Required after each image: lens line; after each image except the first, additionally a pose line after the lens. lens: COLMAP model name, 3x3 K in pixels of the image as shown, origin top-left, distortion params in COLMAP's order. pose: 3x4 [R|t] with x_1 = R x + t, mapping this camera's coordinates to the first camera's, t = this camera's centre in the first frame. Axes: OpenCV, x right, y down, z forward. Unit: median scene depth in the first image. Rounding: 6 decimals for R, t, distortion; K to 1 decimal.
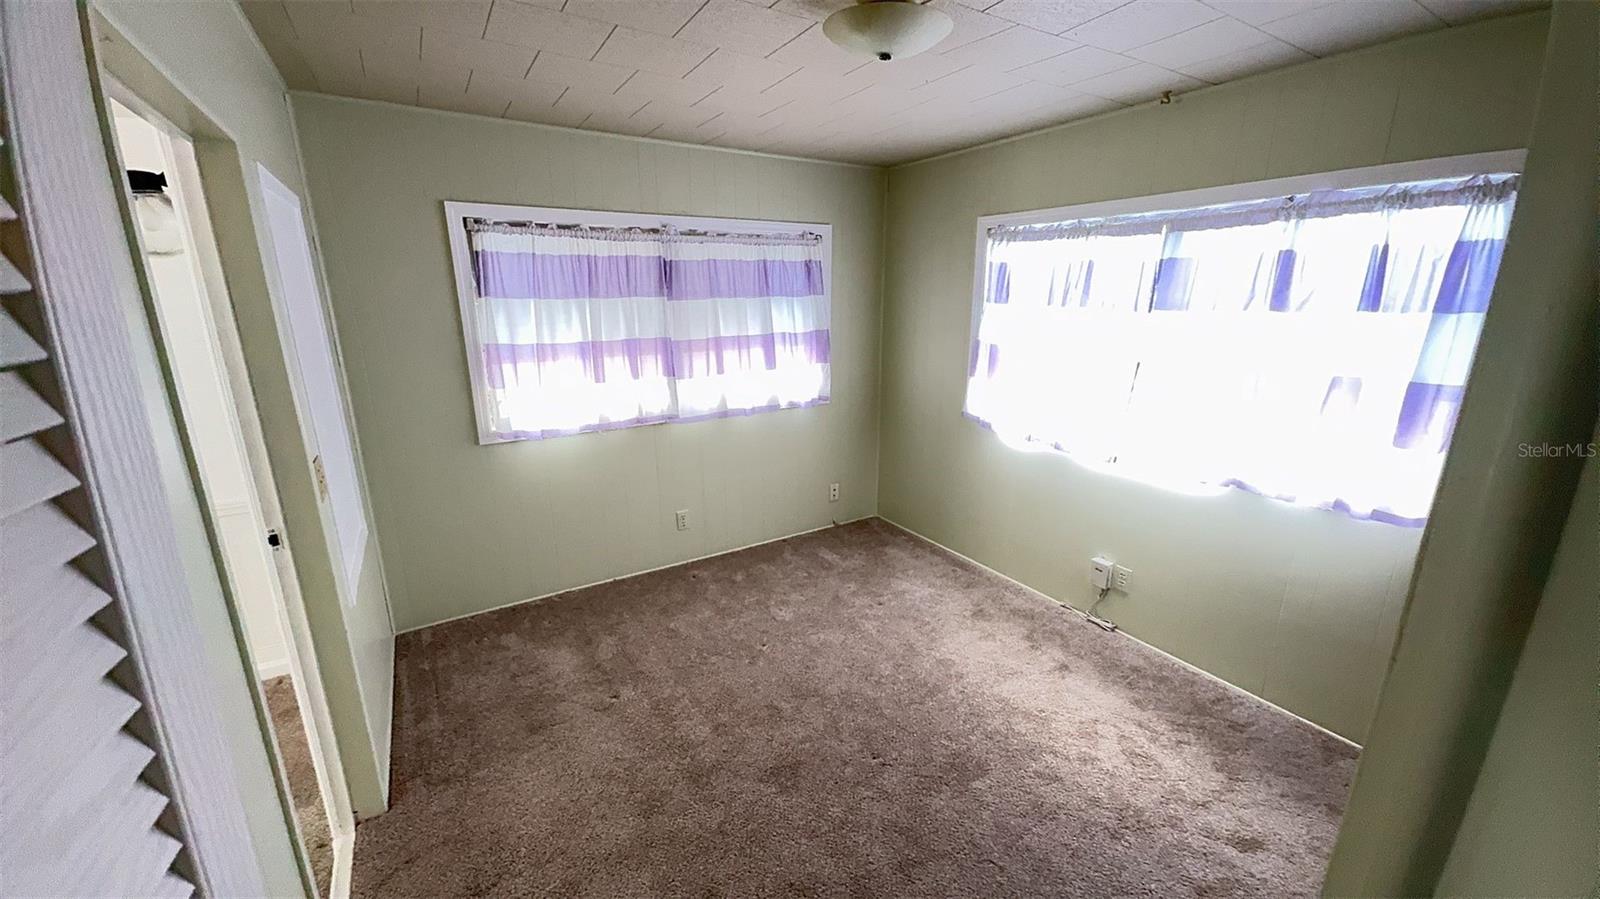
lens RADIAL K [[617.0, 0, 797.0], [0, 617.0, 452.0], [0, 0, 1]] dist [0.008343, 0.000518]
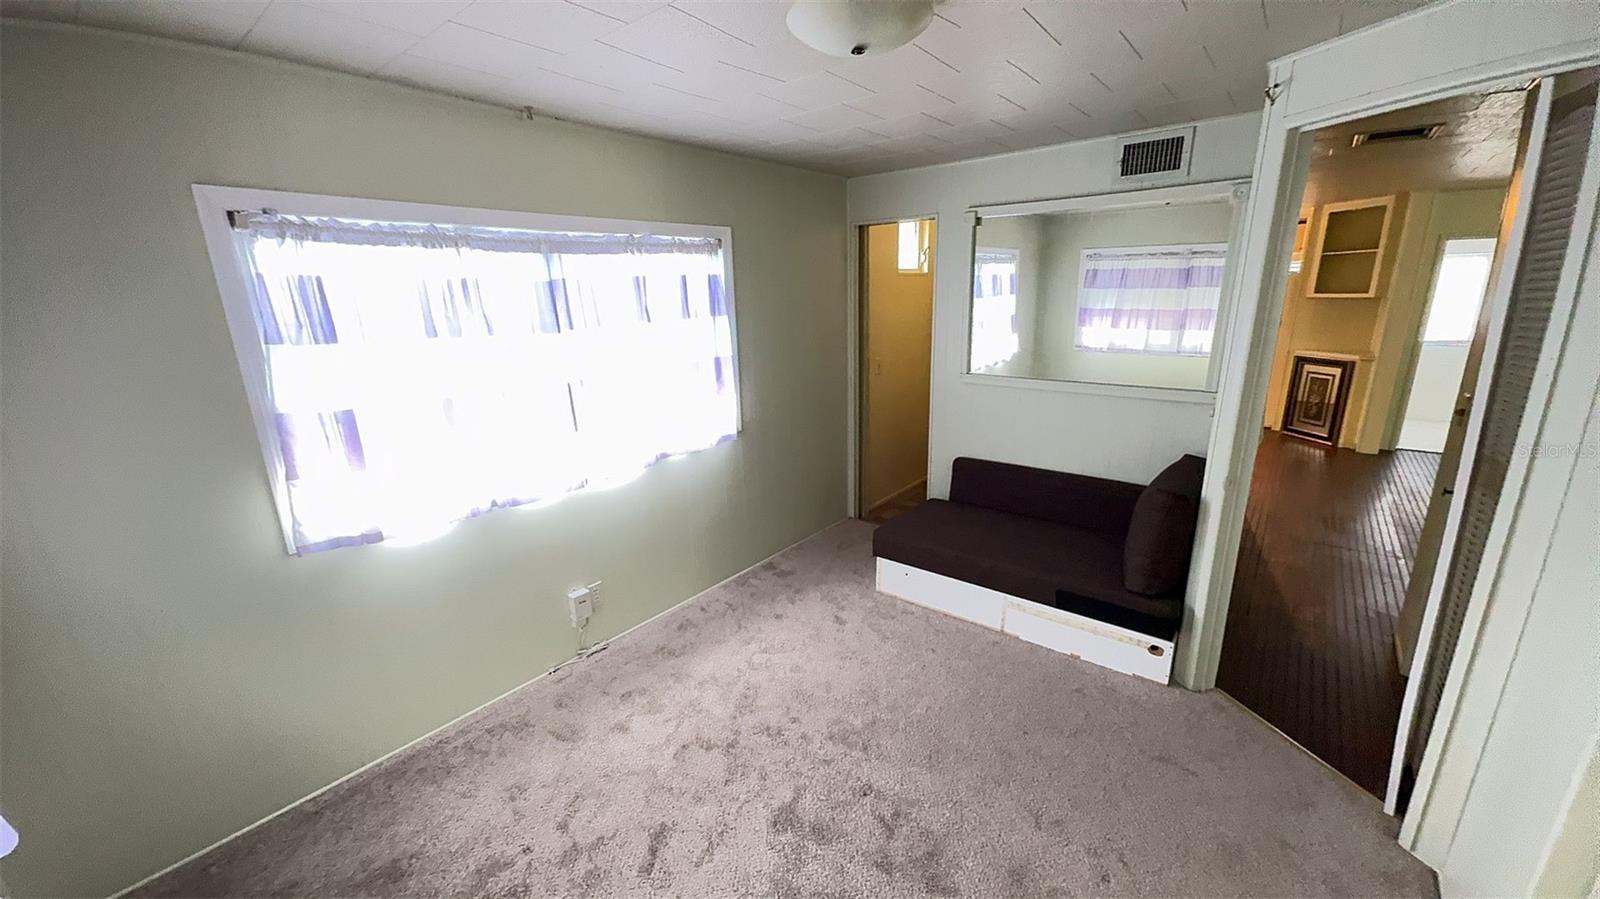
lens RADIAL K [[617.0, 0, 809.9], [0, 617.0, 444.4], [0, 0, 1]] dist [0.008343, 0.000518]
pose [[-0.336620, -0.223934, 0.914626, -0.485083], [0.265380, 0.909378, 0.320320, -0.262809], [-0.903471, 0.350549, -0.246687, 0.909562]]
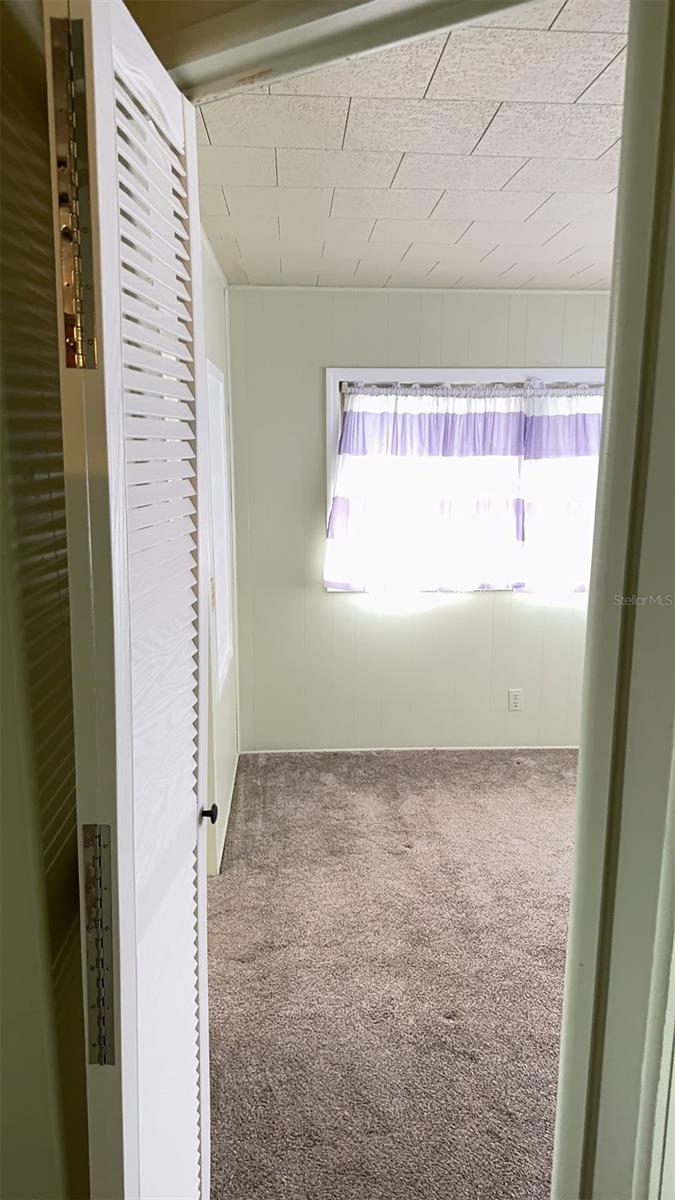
lens RADIAL K [[859.2, 0, 333.4], [0, 859.2, 614.8], [0, 0, 1]] dist [0.127381, 0.001335]
pose [[0.877973, 0.109424, -0.466036, 0.200387], [-0.127470, 0.991816, -0.007267, 0.038742], [0.461426, 0.065786, 0.884736, -0.316113]]
